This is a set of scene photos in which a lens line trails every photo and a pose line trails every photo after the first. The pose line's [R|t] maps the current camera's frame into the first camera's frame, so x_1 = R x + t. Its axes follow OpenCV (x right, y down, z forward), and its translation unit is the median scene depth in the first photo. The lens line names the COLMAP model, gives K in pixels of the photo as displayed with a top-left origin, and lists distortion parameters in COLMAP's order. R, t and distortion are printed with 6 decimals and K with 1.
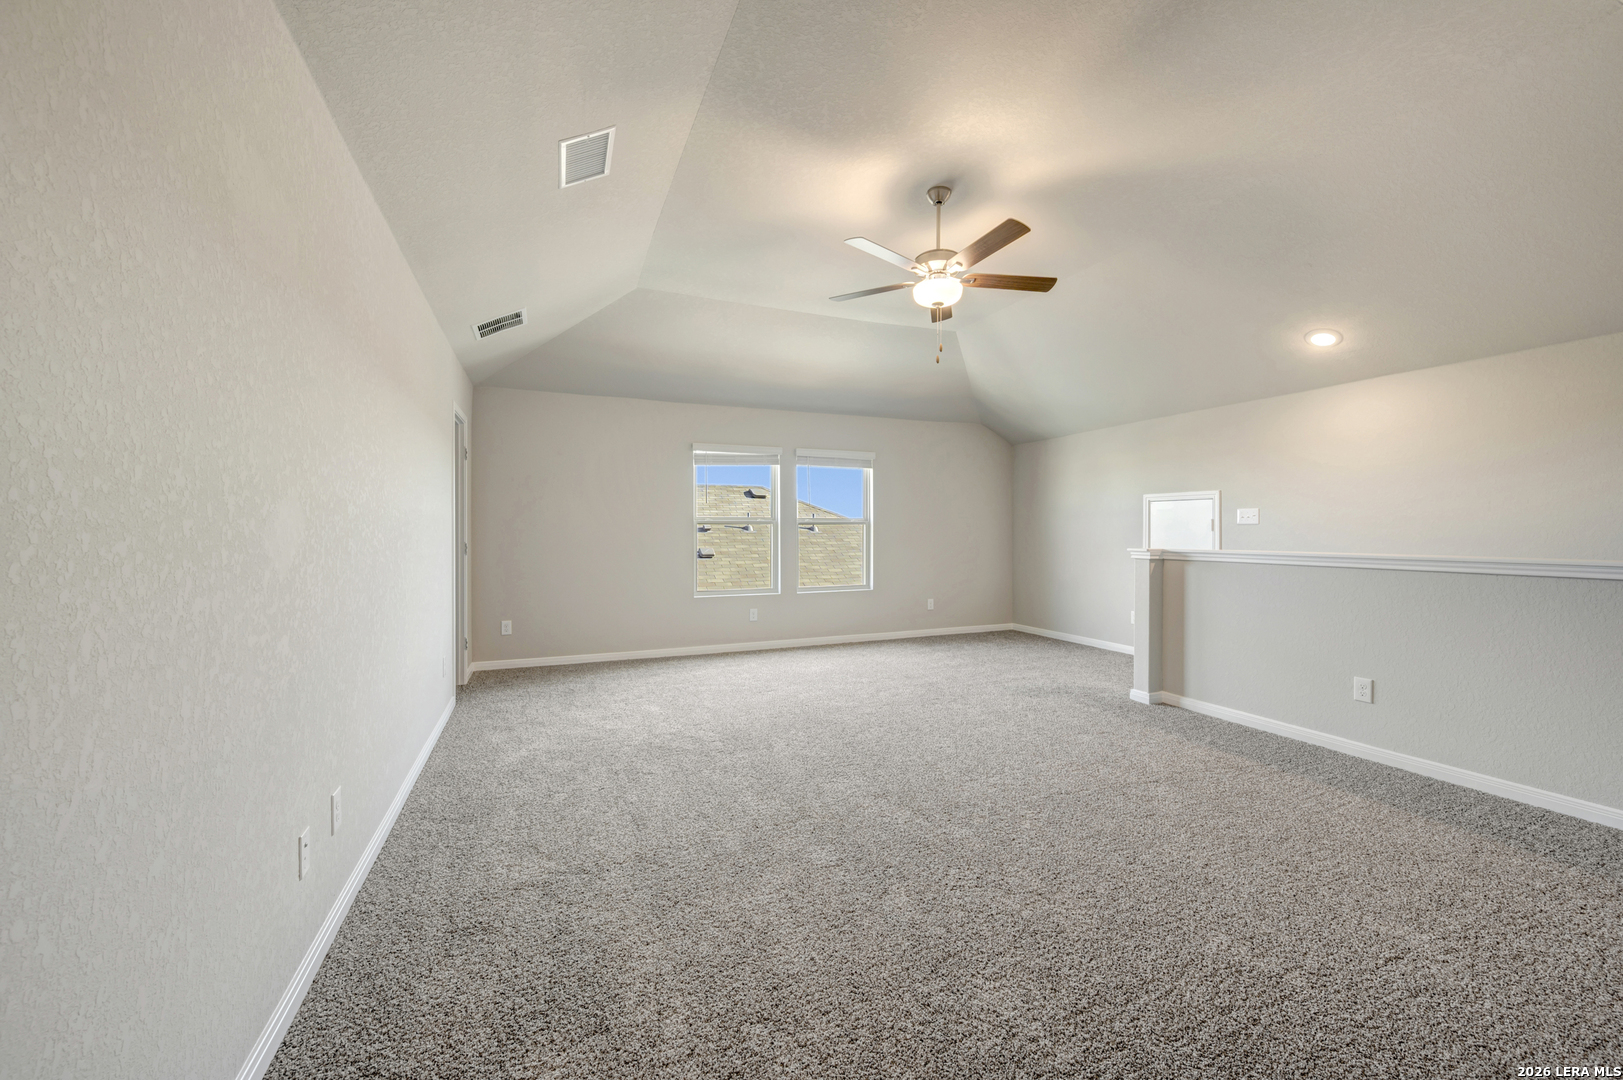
lens RADIAL K [[638.7, 0, 819.5], [0, 638.7, 531.0], [0, 0, 1]] dist [-0.000125, 0.000189]
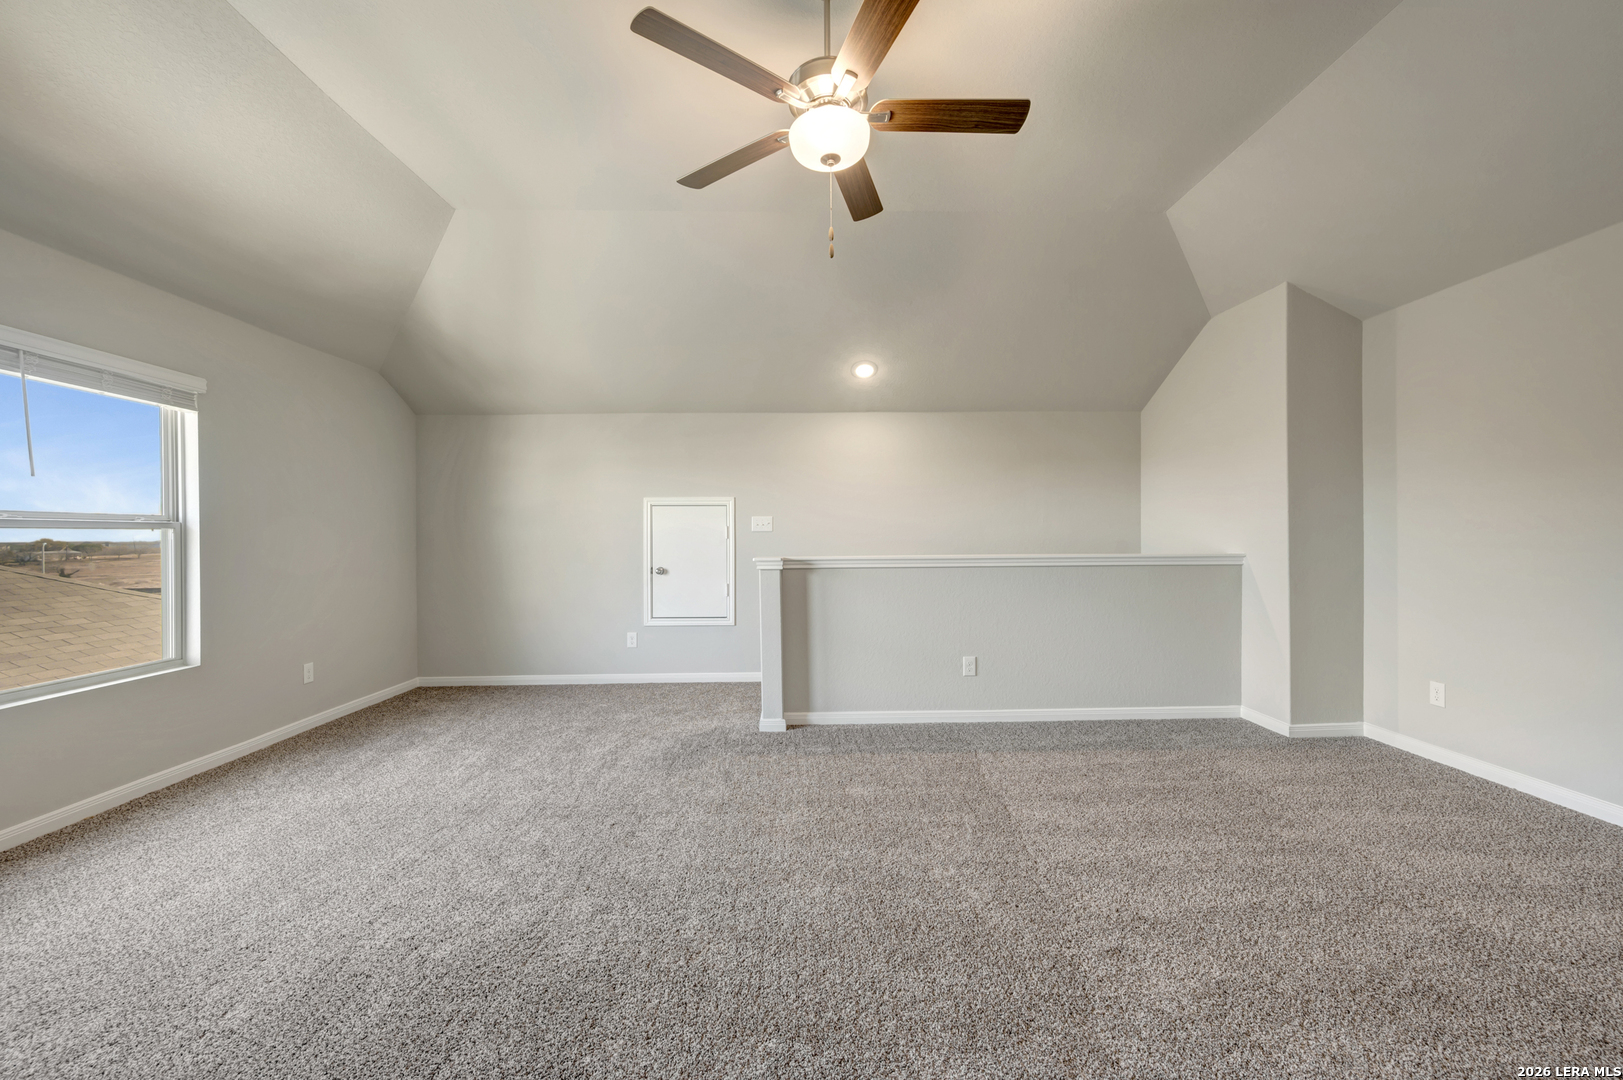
lens RADIAL K [[637.6, 0, 822.0], [0, 637.6, 542.6], [0, 0, 1]] dist [0.001495, 0.000177]
pose [[0.372670, -0.011888, 0.927888, -0.287518], [0.009387, 0.999915, 0.009041, -0.001554], [-0.927916, 0.005341, 0.372750, 0.600960]]
